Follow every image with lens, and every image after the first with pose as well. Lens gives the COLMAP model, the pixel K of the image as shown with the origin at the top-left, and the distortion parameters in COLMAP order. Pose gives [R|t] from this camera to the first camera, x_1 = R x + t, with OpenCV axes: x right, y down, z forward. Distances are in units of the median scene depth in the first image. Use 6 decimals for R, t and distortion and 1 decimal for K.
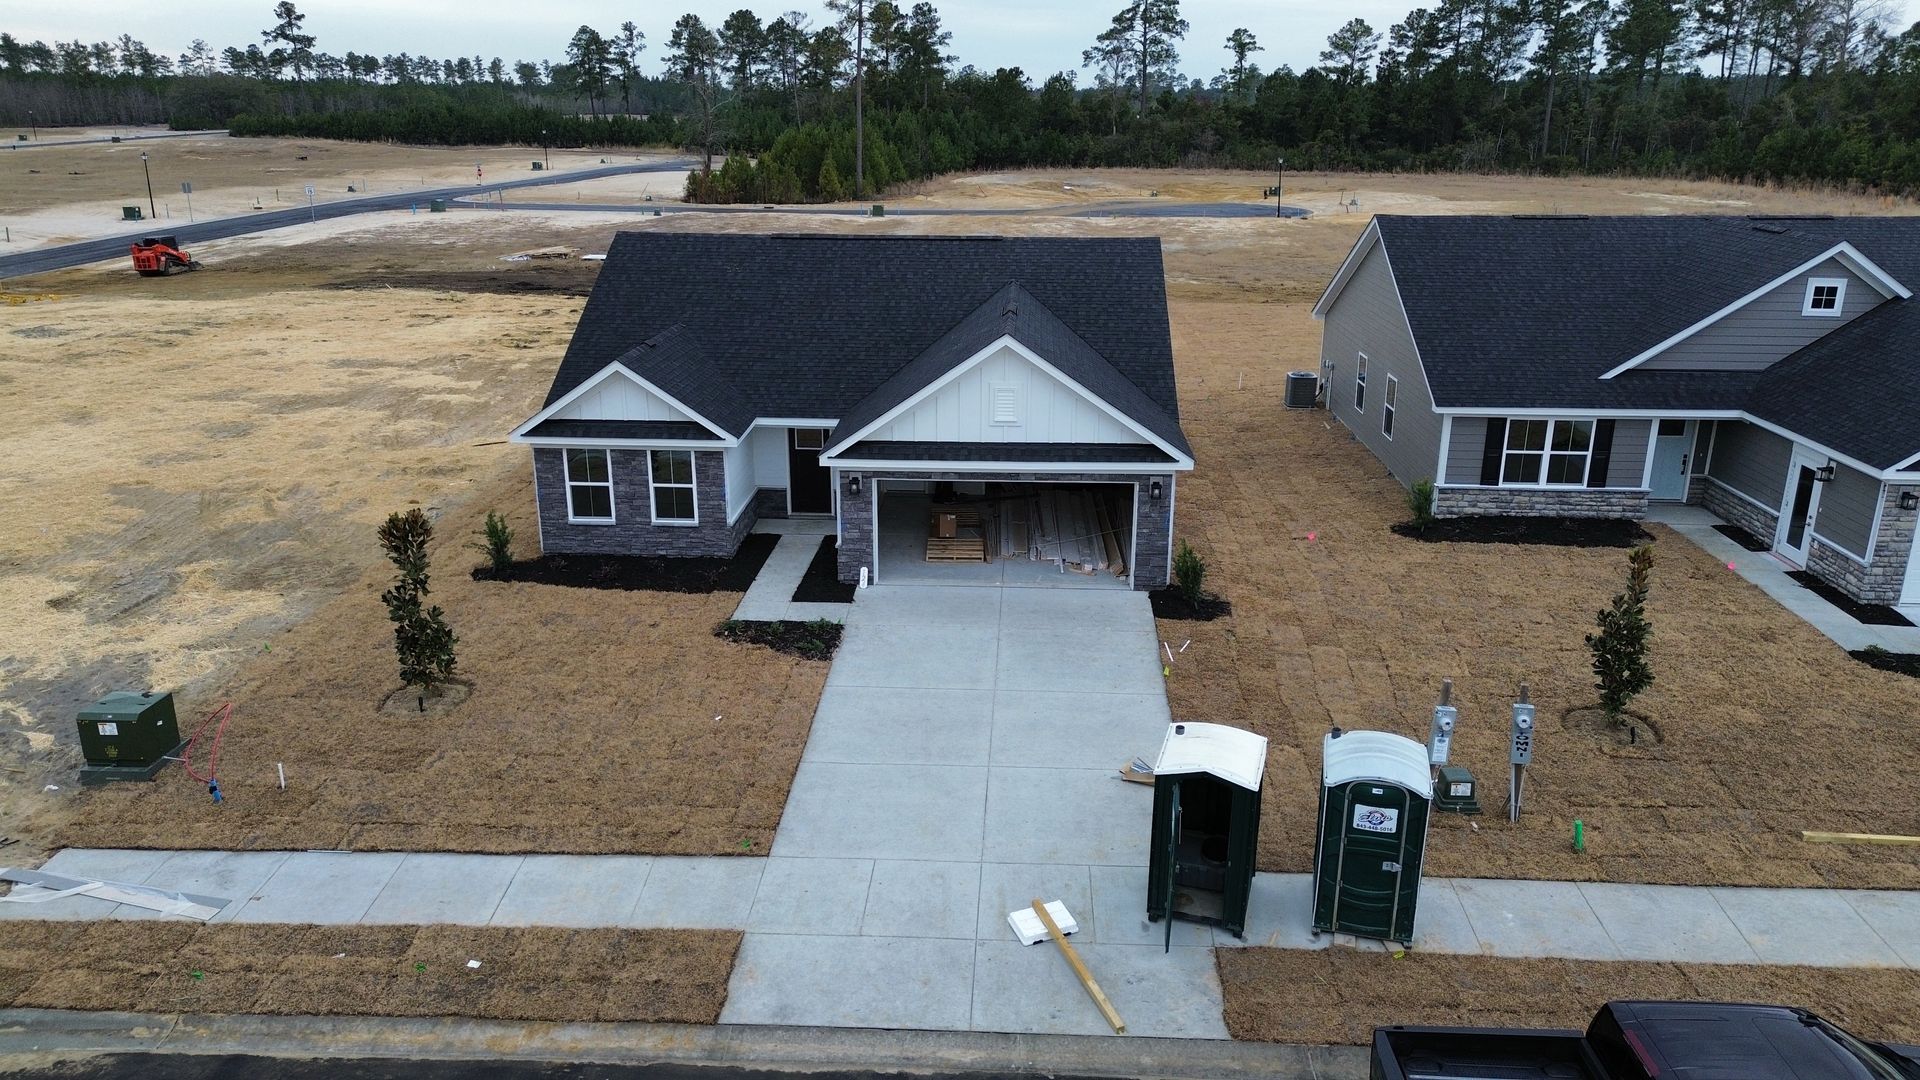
lens RADIAL K [[1350.1, 0, 960.0], [0, 1350.1, 540.0], [0, 0, 1]] dist [0.079716, -0.077949]
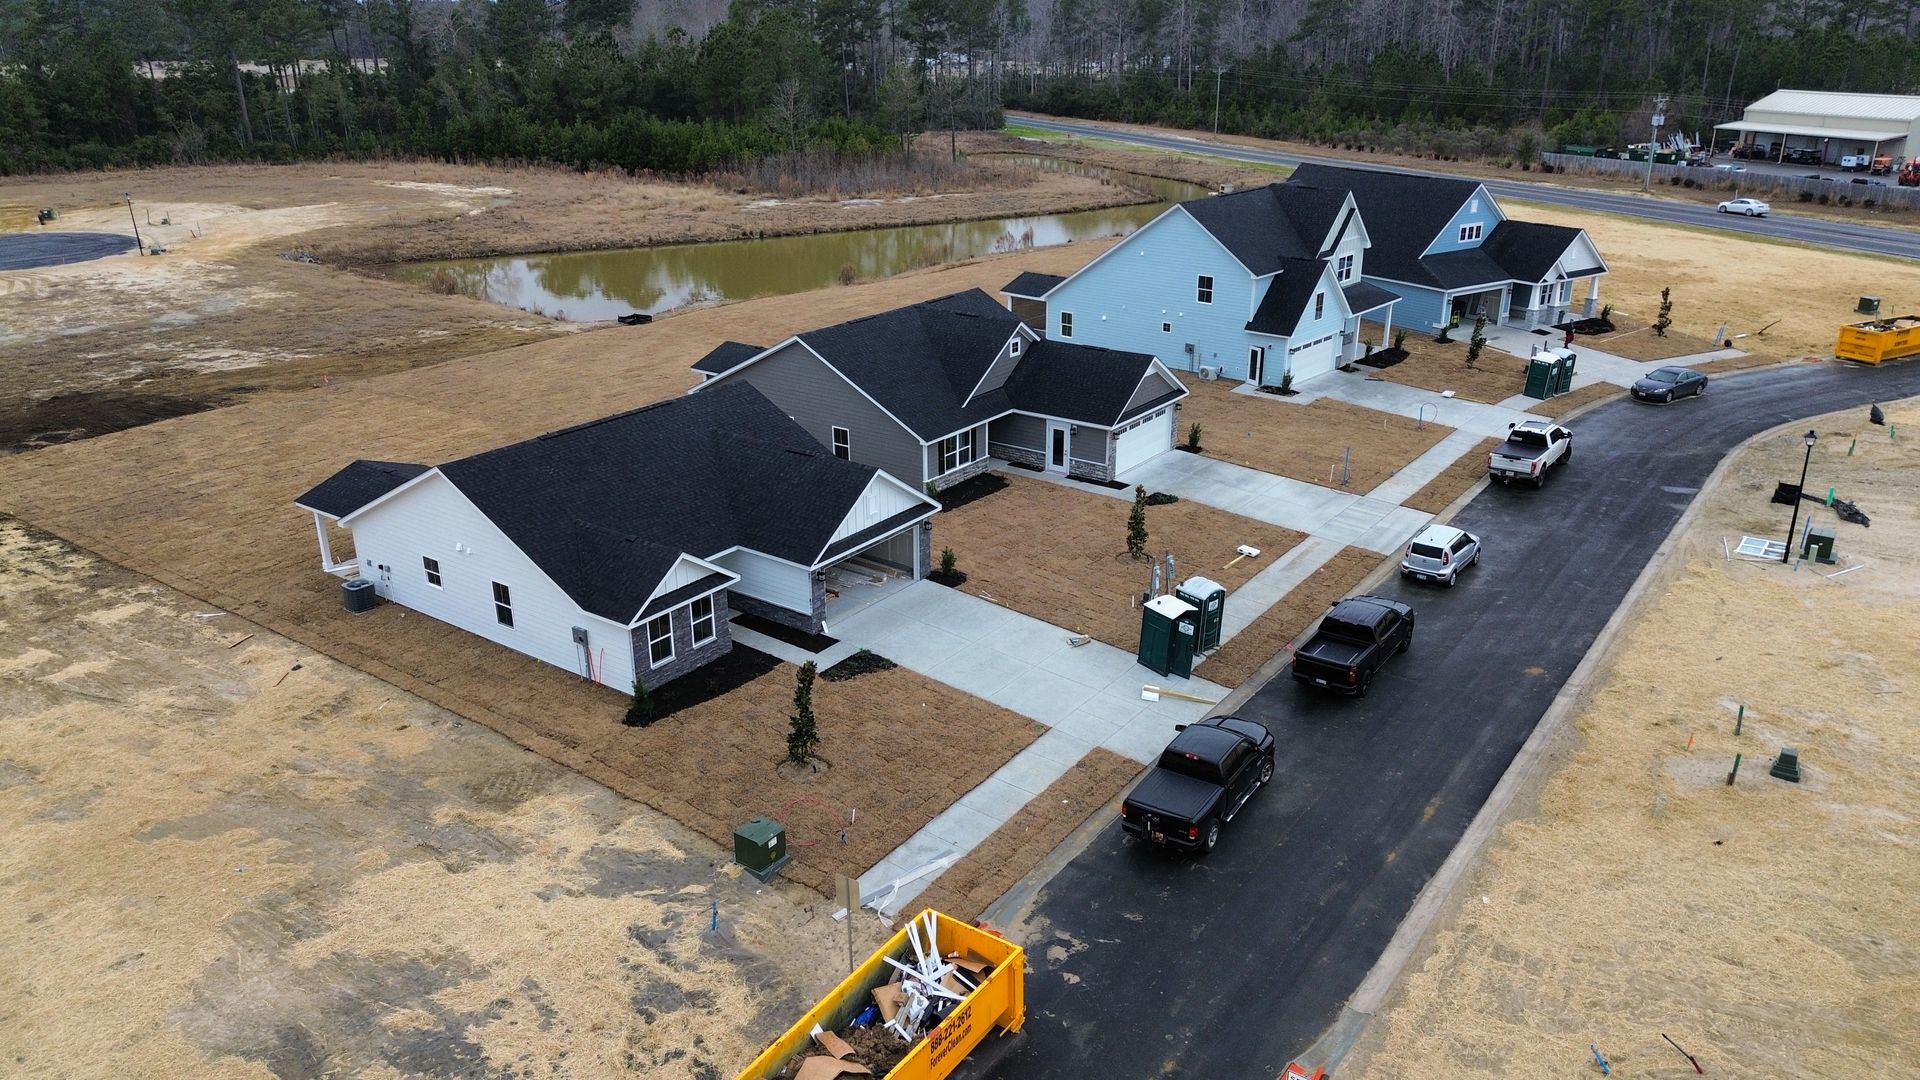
lens RADIAL K [[1353.8, 0, 960.0], [0, 1353.8, 540.0], [0, 0, 1]] dist [0.073454, -0.070188]
pose [[0.546129, -0.307300, 0.779301, -1.209604], [0.261810, 0.946297, 0.189677, -0.336663], [-0.795738, 0.100441, 0.597255, -0.151421]]
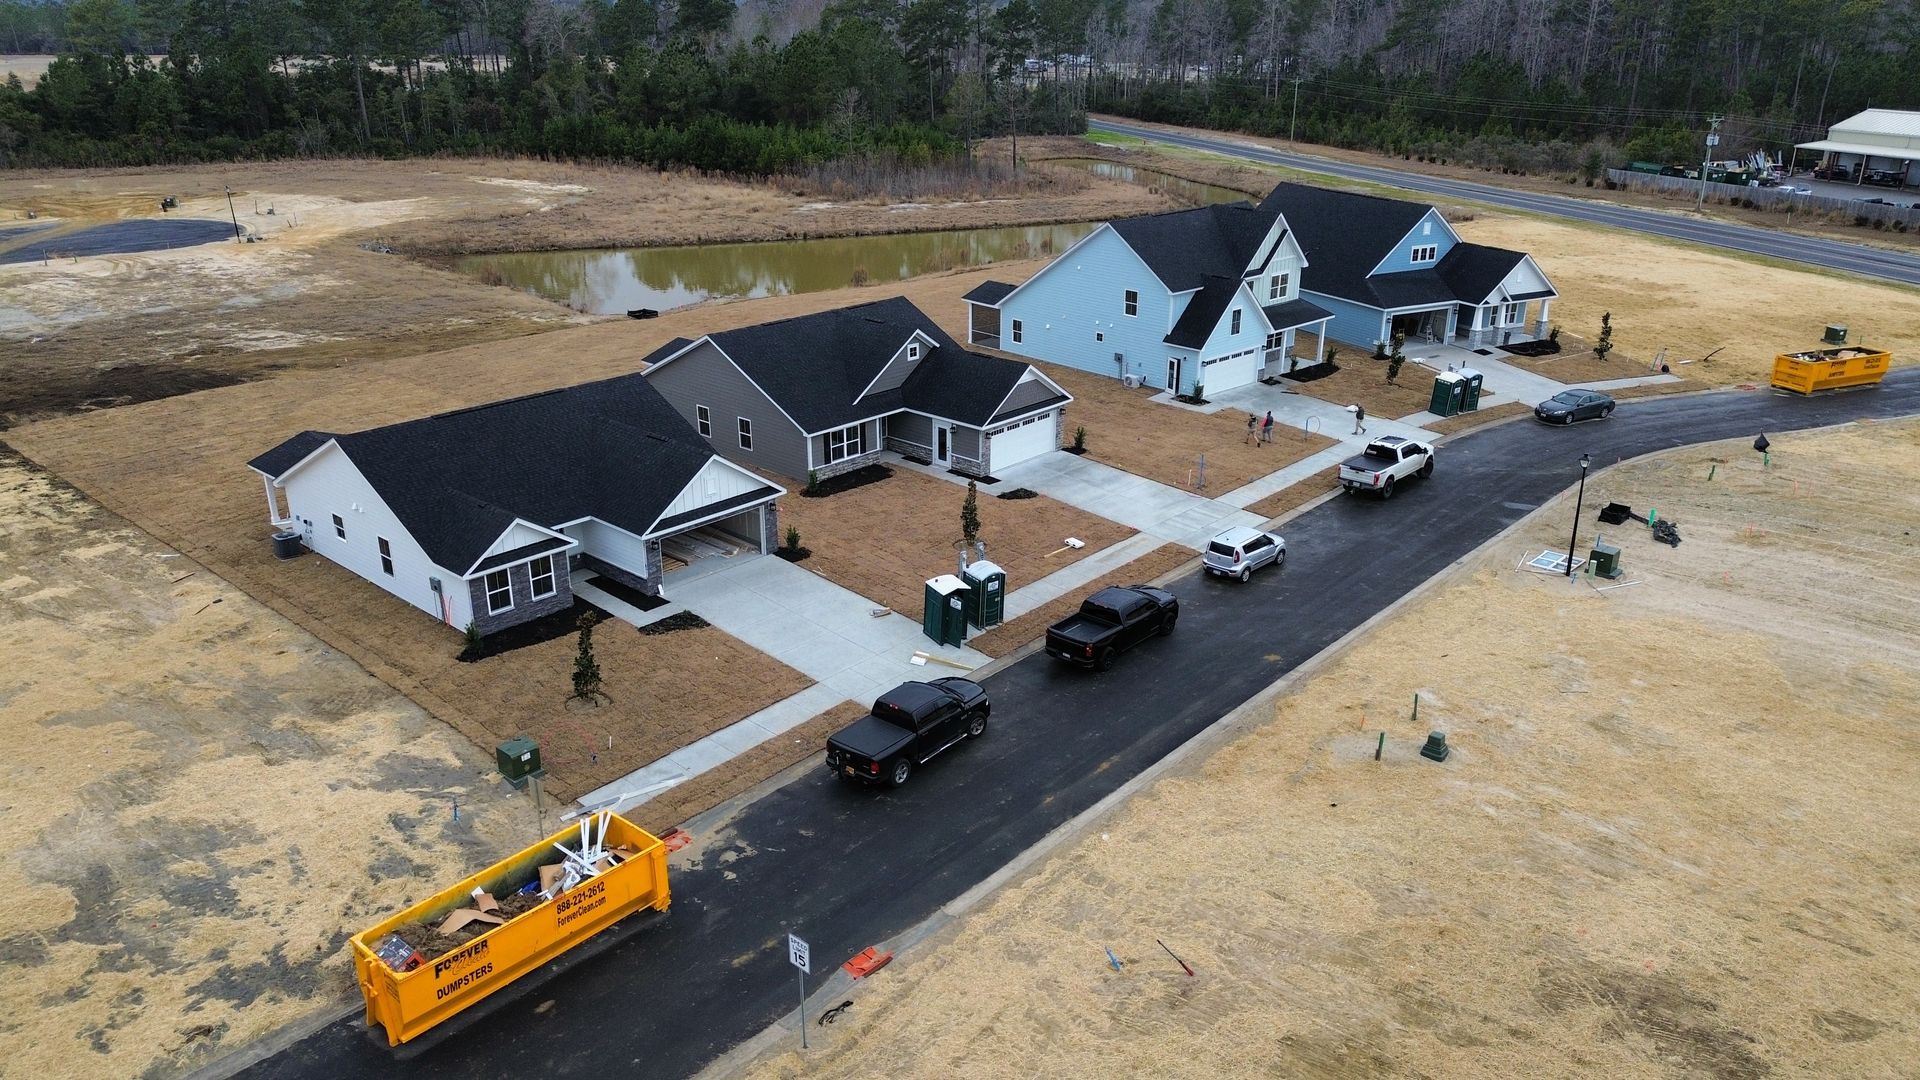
lens RADIAL K [[1350.1, 0, 960.0], [0, 1350.1, 540.0], [0, 0, 1]] dist [0.079716, -0.077949]
pose [[0.629982, -0.283324, 0.723084, -1.140825], [0.236556, 0.956839, 0.168818, -0.257091], [-0.739705, 0.064698, 0.669814, -0.606743]]
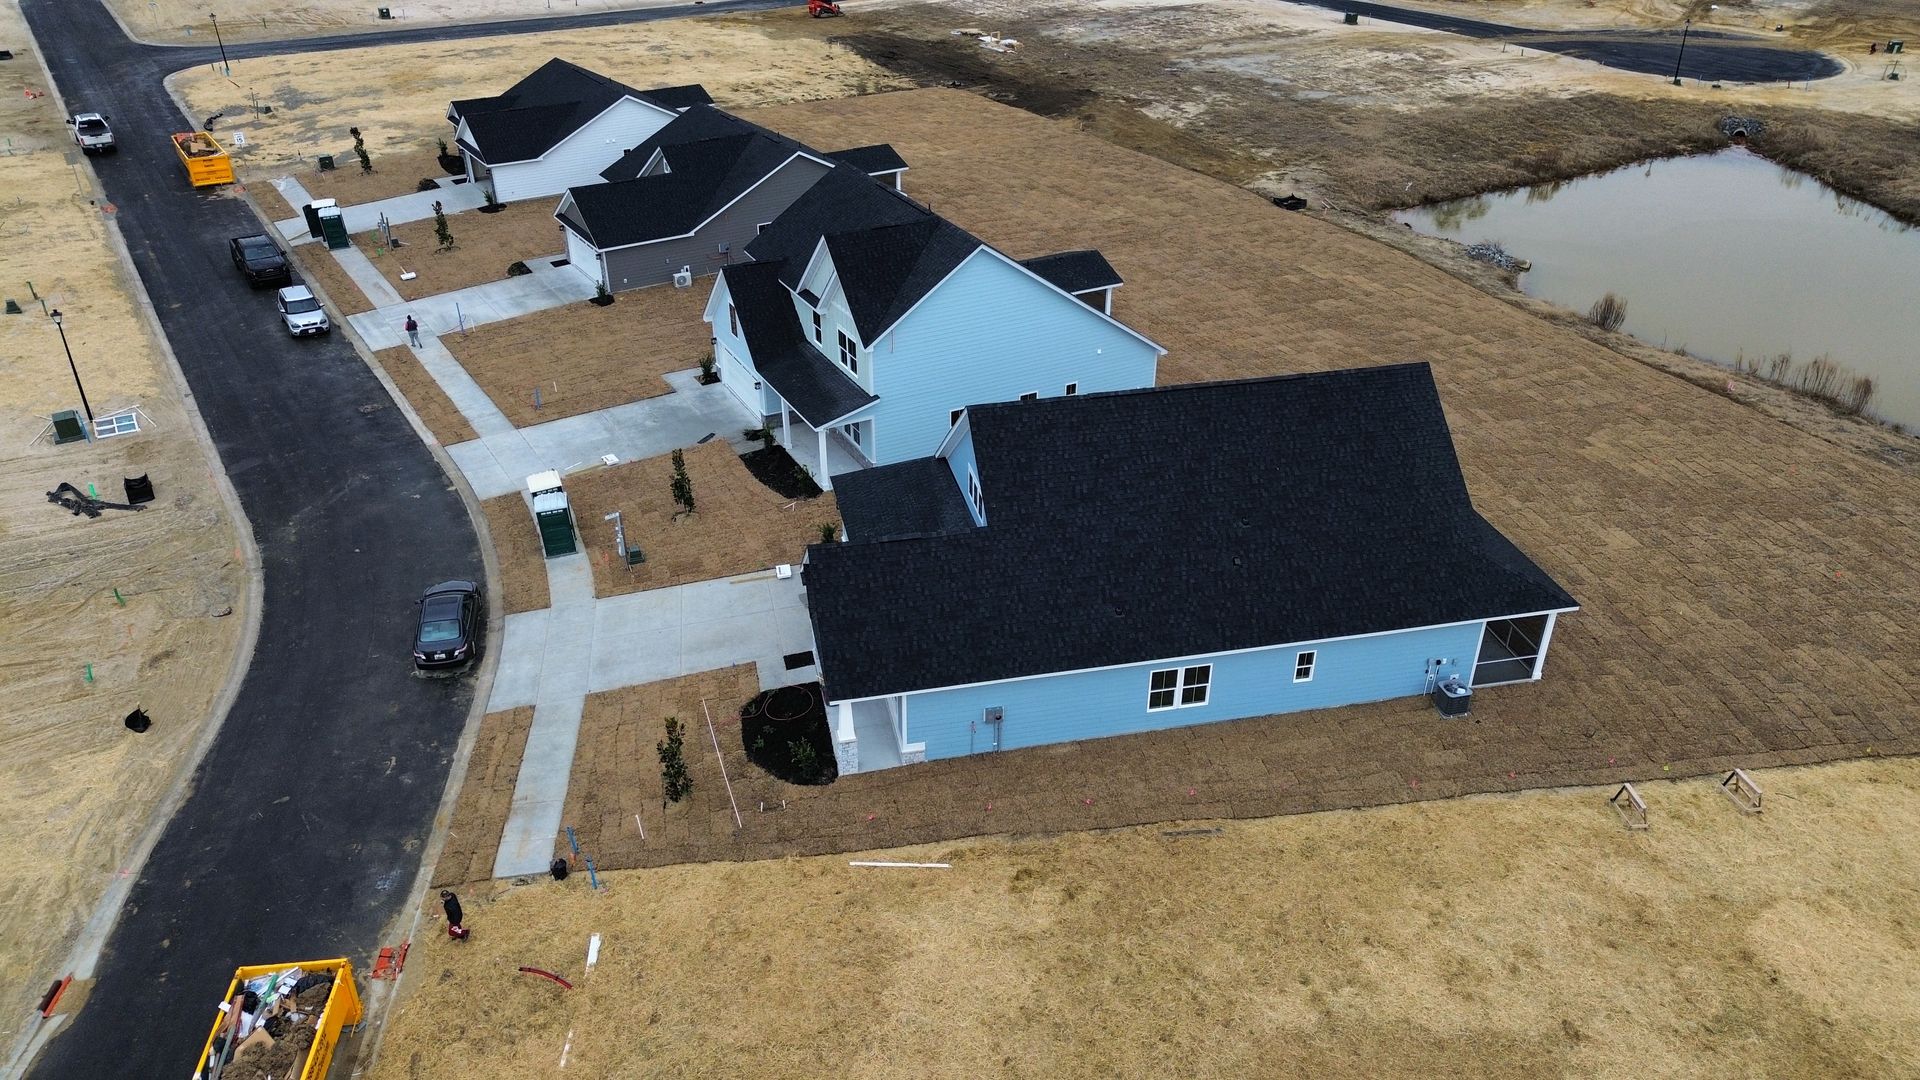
lens RADIAL K [[1350.1, 0, 960.0], [0, 1350.1, 540.0], [0, 0, 1]] dist [0.079716, -0.077949]
pose [[0.595394, 0.409407, -0.691298, 3.278601], [-0.250711, 0.912138, 0.324265, -0.550877], [0.763315, -0.019750, 0.645724, -0.289783]]
